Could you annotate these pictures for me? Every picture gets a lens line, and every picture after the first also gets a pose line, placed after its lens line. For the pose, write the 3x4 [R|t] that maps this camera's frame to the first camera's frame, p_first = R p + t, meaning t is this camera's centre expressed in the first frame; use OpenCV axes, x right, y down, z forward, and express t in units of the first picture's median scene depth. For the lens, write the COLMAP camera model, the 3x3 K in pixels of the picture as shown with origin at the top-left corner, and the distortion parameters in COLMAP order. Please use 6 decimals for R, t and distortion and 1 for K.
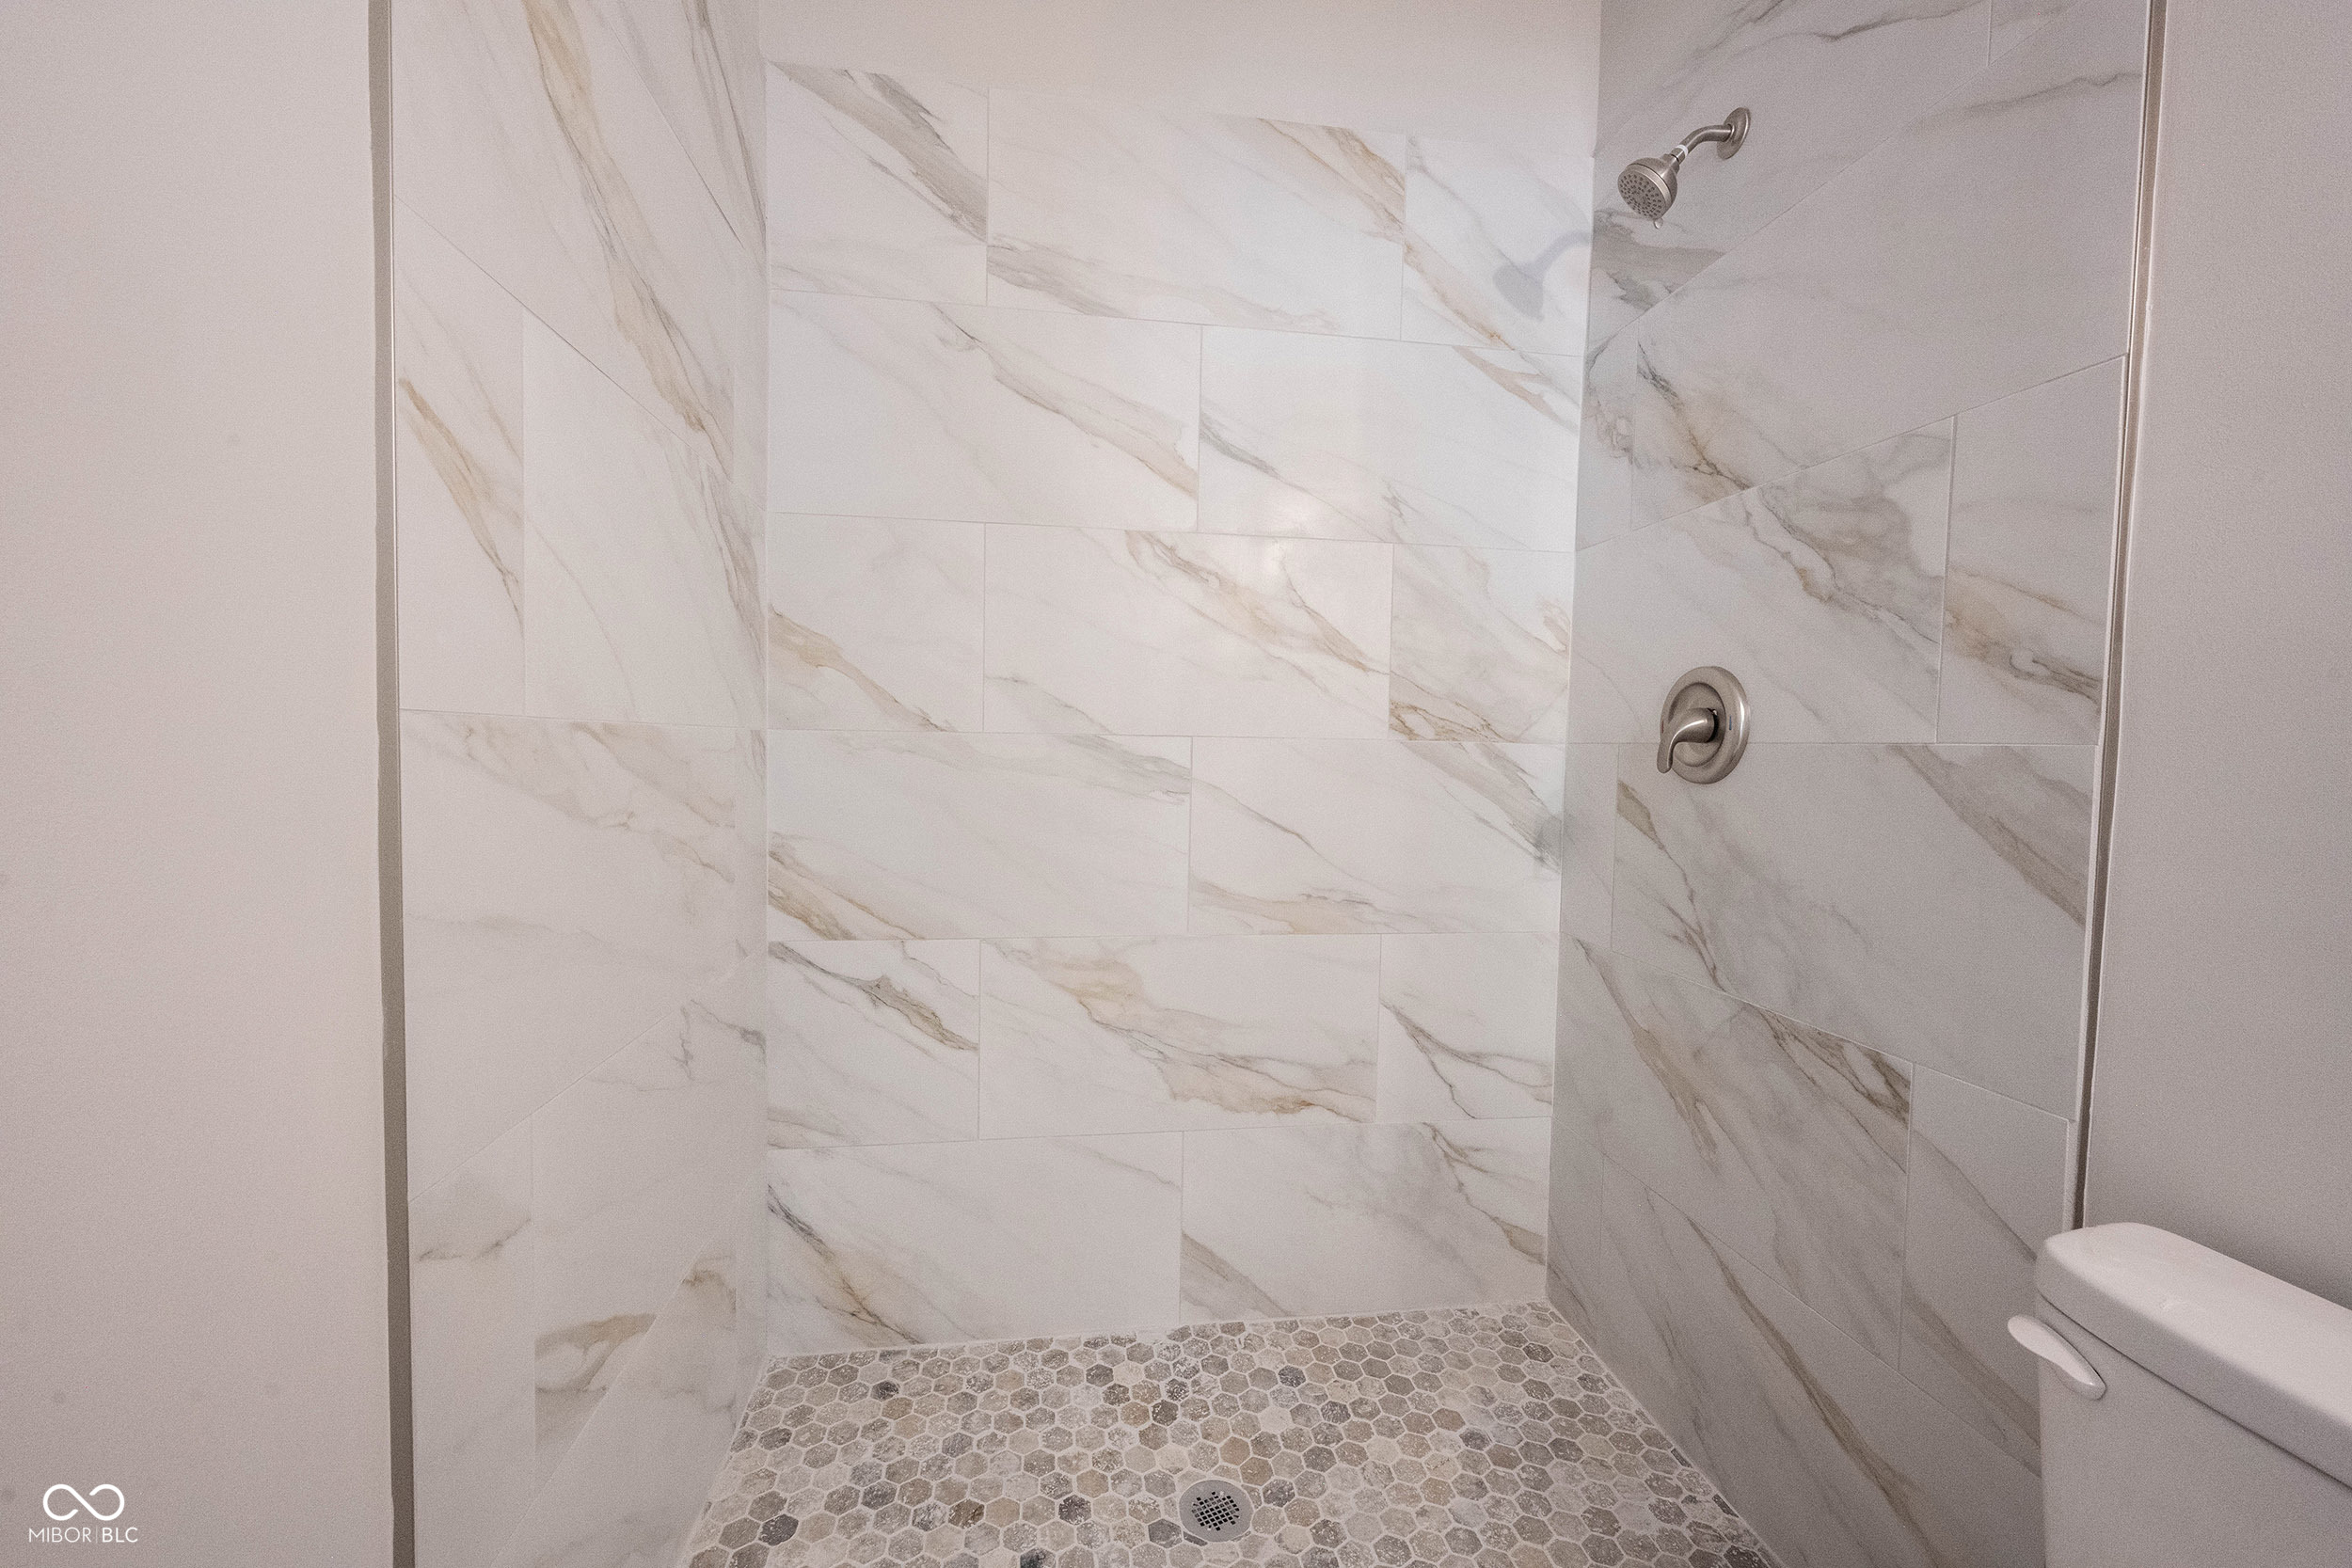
lens RADIAL K [[922.6, 0, 1171.4], [0, 922.6, 791.9], [0, 0, 1]] dist [0.001382, -0.000022]
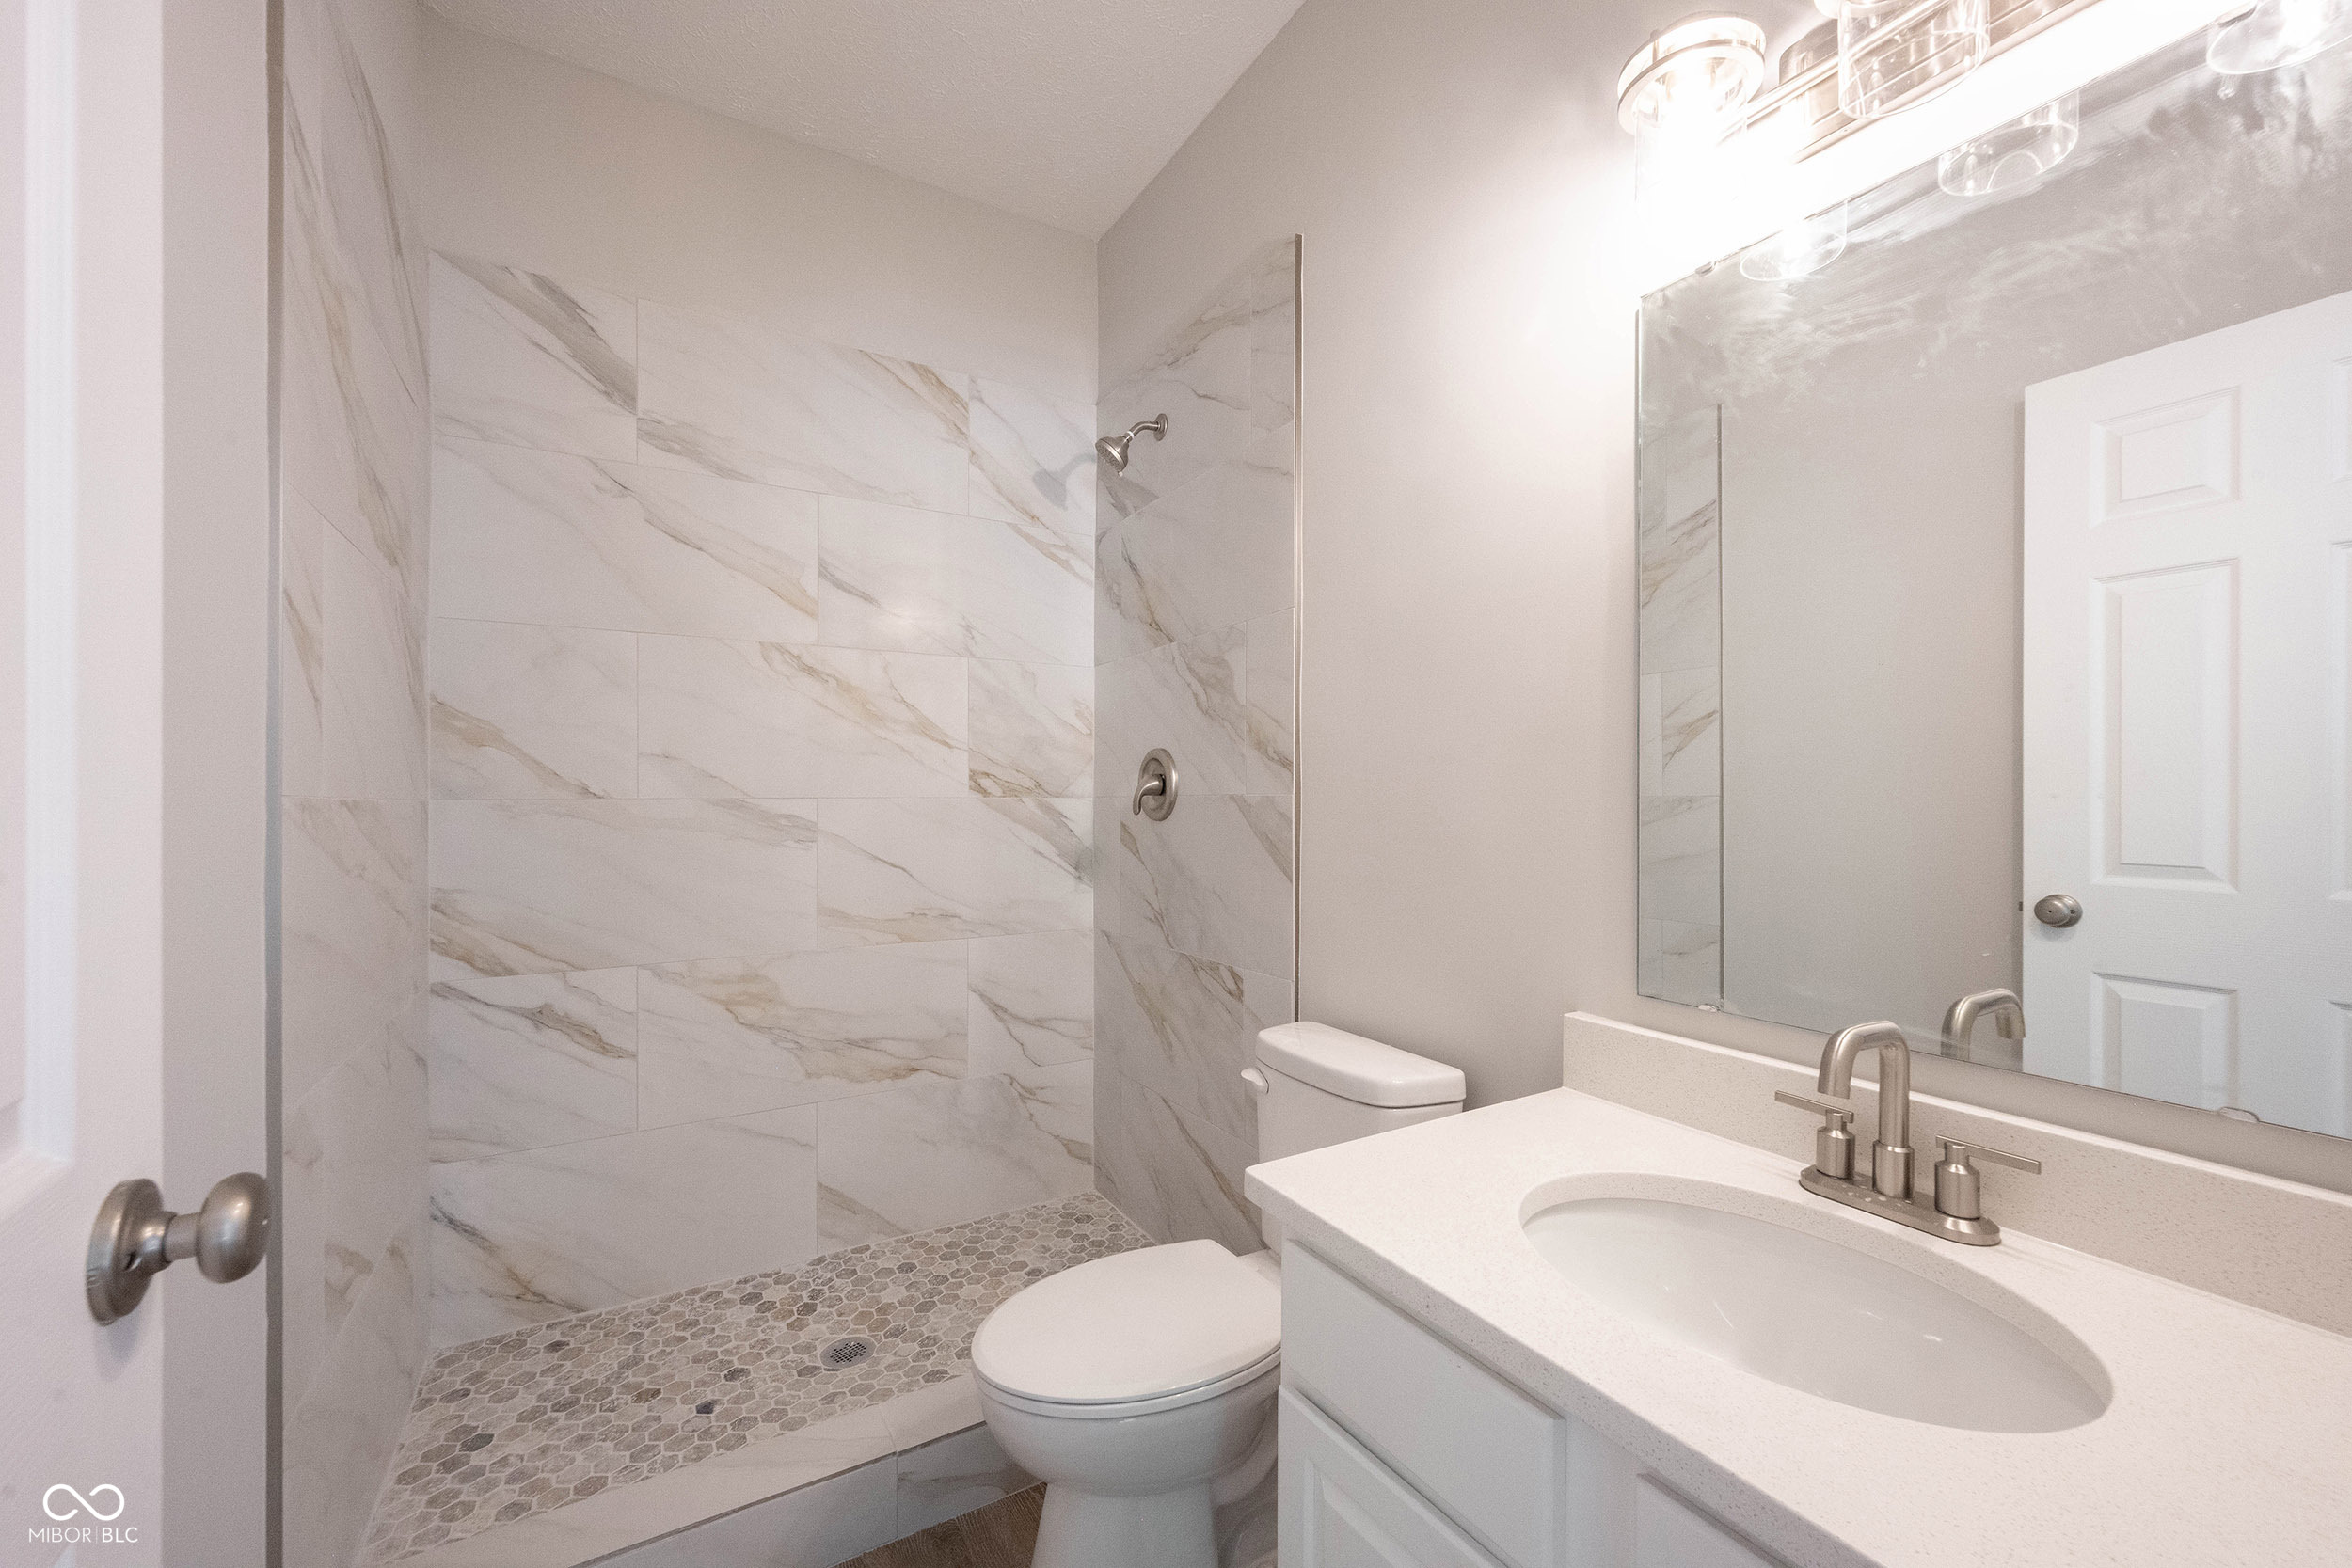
lens RADIAL K [[922.6, 0, 1171.4], [0, 922.6, 791.9], [0, 0, 1]] dist [0.001382, -0.000022]
pose [[0.924295, -0.019108, 0.381200, -0.013516], [0.041582, 0.997842, -0.050808, 0.020301], [-0.379406, 0.062813, 0.923095, -0.434123]]
